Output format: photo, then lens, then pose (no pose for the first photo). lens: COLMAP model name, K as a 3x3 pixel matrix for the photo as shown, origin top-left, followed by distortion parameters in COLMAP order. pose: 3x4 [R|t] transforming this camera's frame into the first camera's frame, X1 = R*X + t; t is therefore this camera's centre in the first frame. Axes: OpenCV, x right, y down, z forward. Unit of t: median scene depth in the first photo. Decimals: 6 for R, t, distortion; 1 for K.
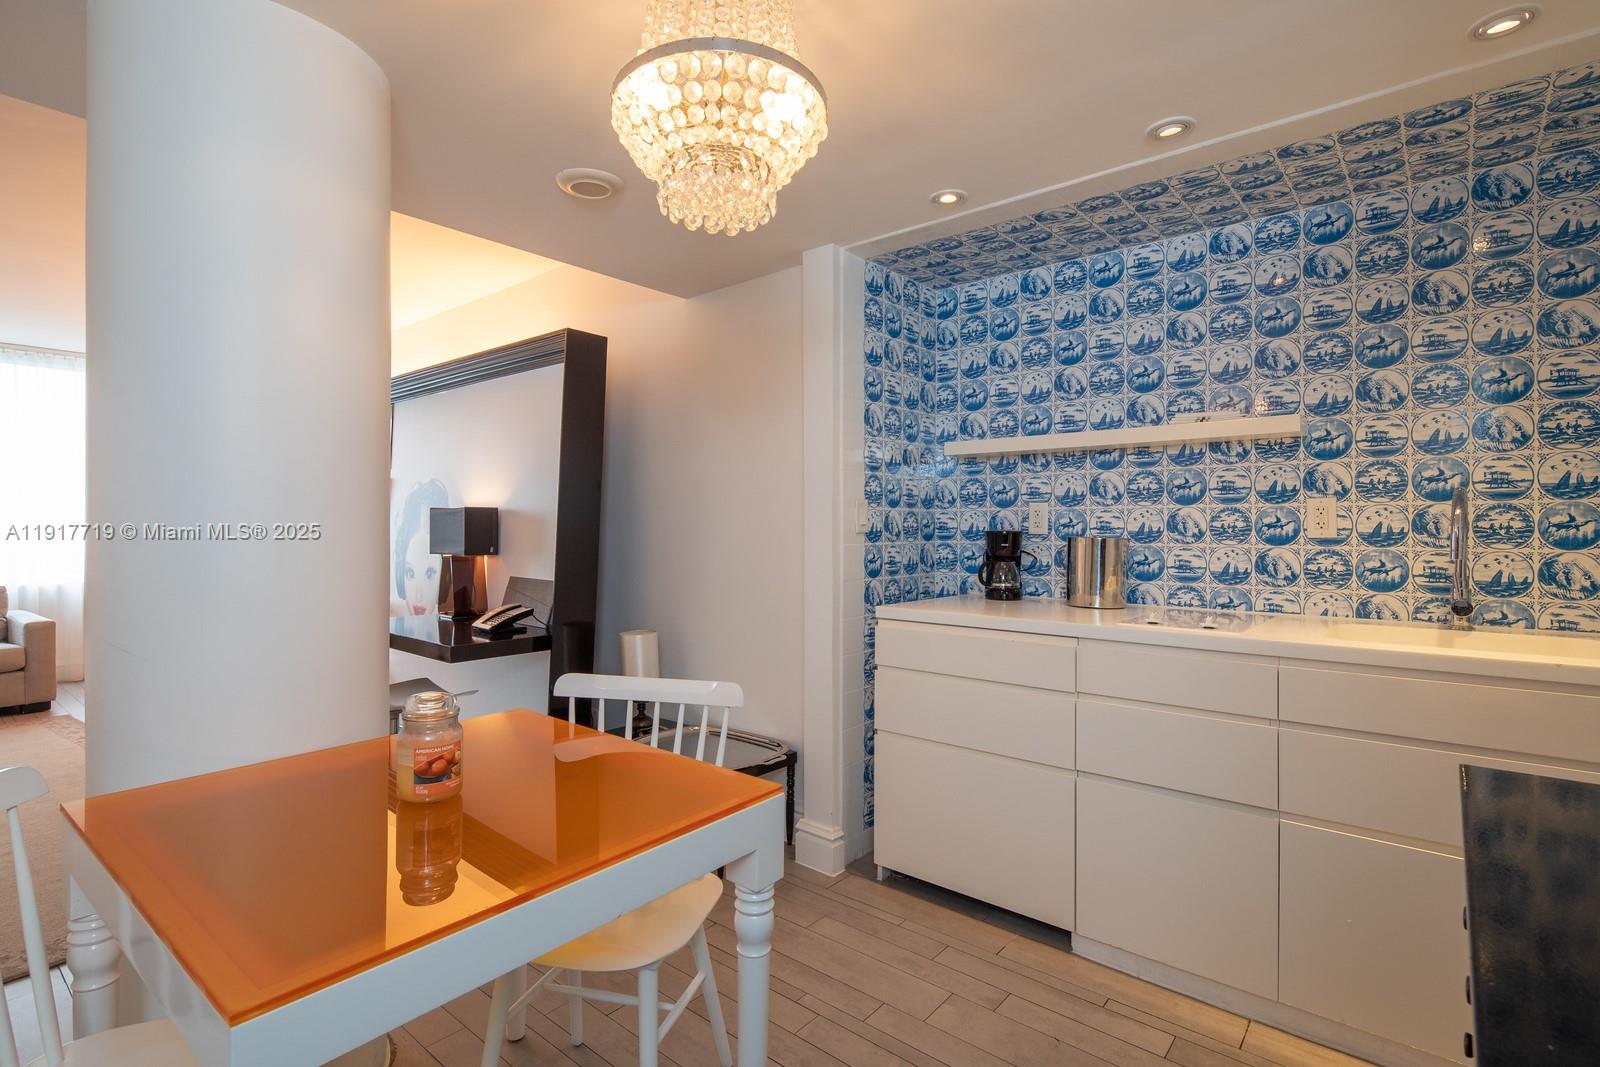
lens RADIAL K [[766.2, 0, 800.0], [0, 766.2, 533.5], [0, 0, 1]] dist [-0.000589, -0.000178]
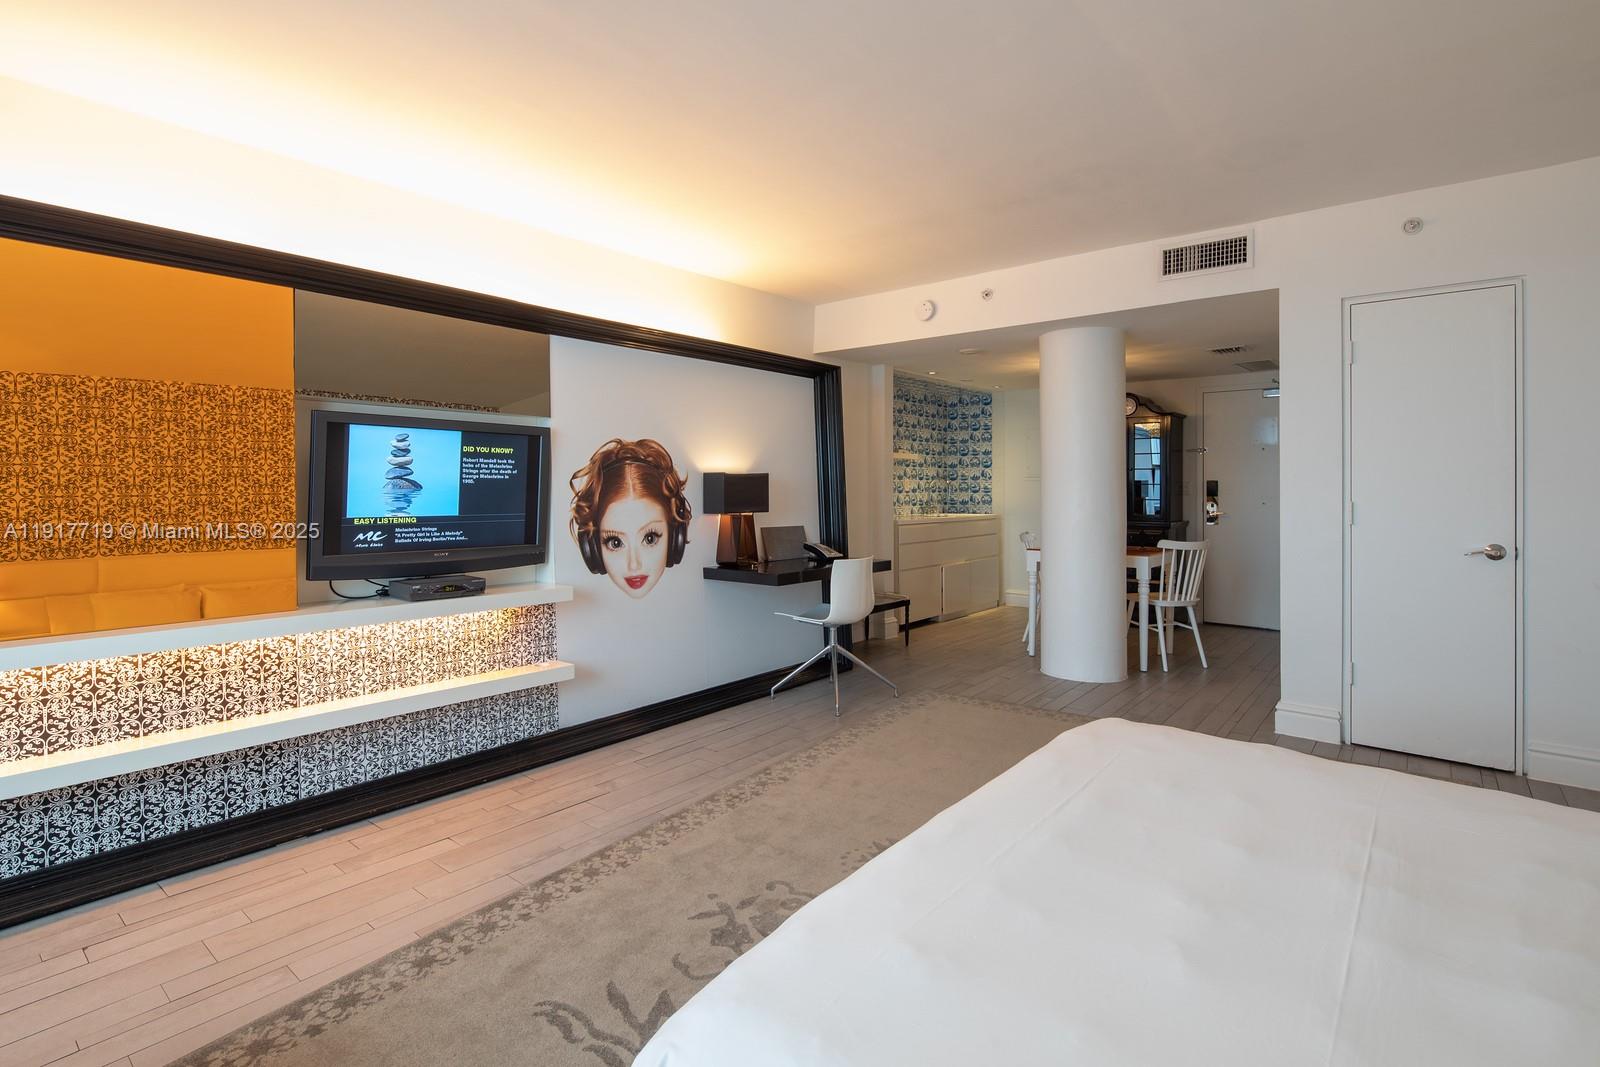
lens RADIAL K [[766.2, 0, 800.0], [0, 766.2, 533.5], [0, 0, 1]] dist [-0.000589, -0.000178]
pose [[0.015058, -0.063280, 0.997882, -2.448173], [0.011624, 0.997939, 0.063108, -0.022467], [-0.999819, 0.010649, 0.015762, 1.361500]]
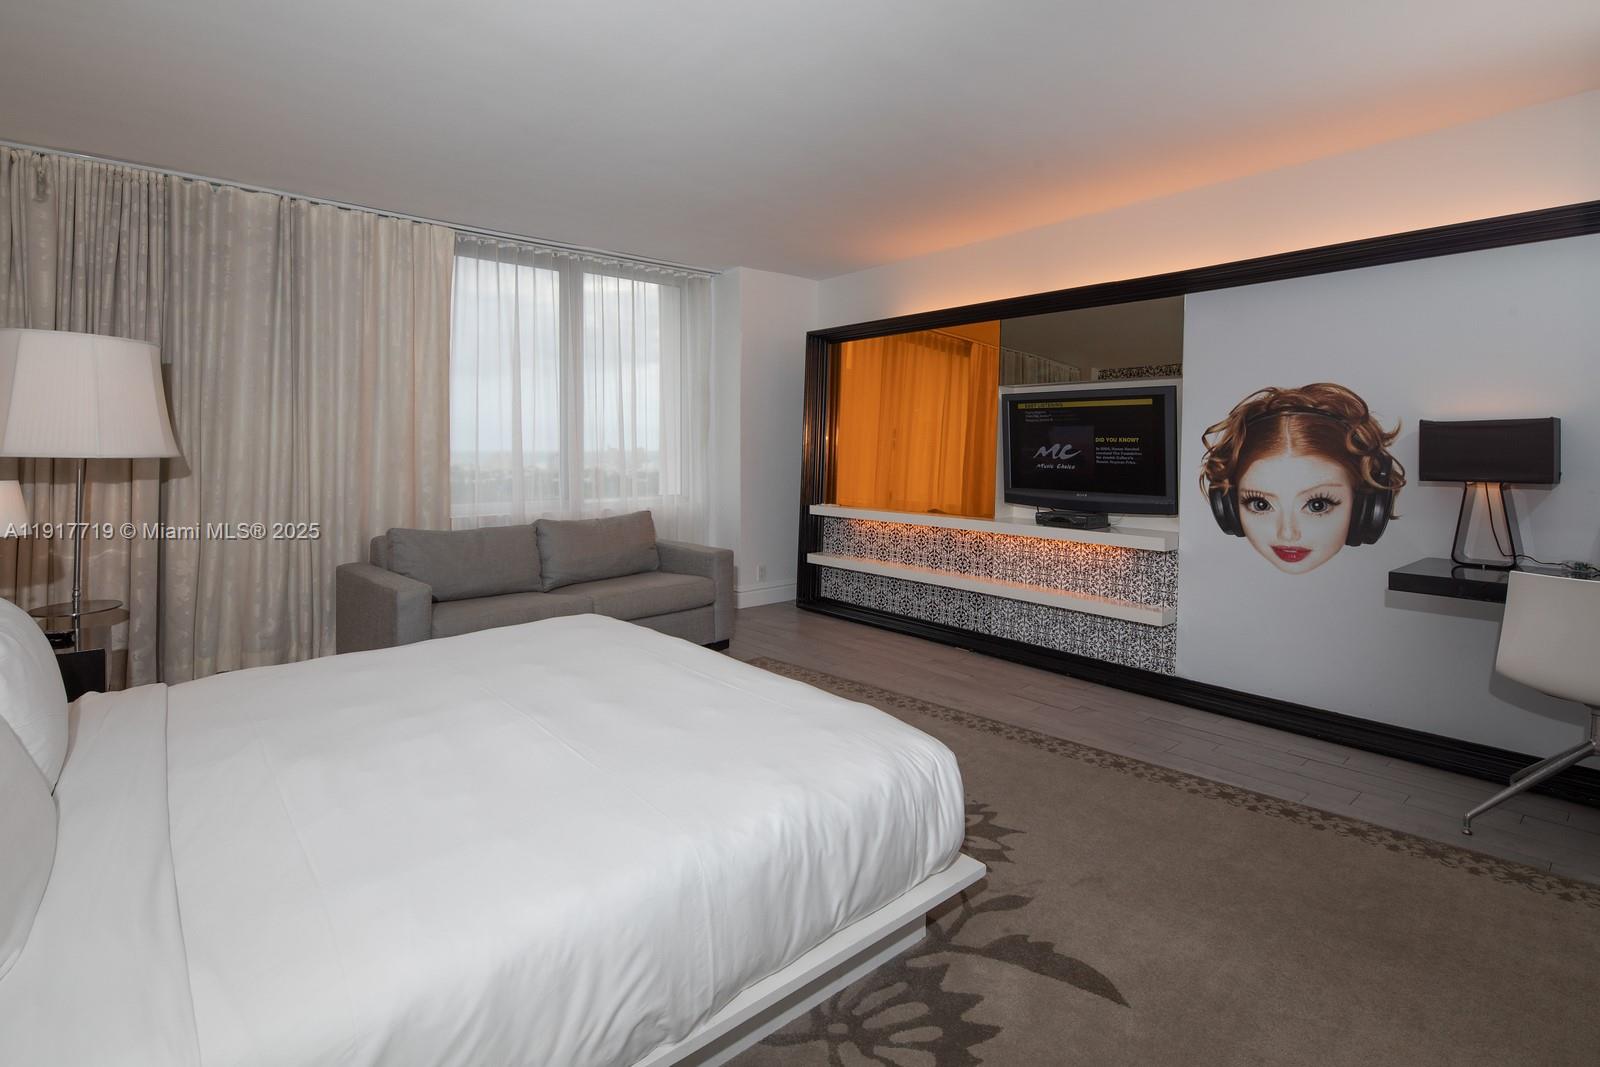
lens RADIAL K [[786.8, 0, 800.0], [0, 786.8, 533.5], [0, 0, 1]] dist [-0.002115, -0.000159]
pose [[0.981947, 0.018947, -0.188203, -1.439191], [-0.000557, 0.995256, 0.097288, 0.004118], [0.189154, -0.095427, 0.977300, 0.178093]]
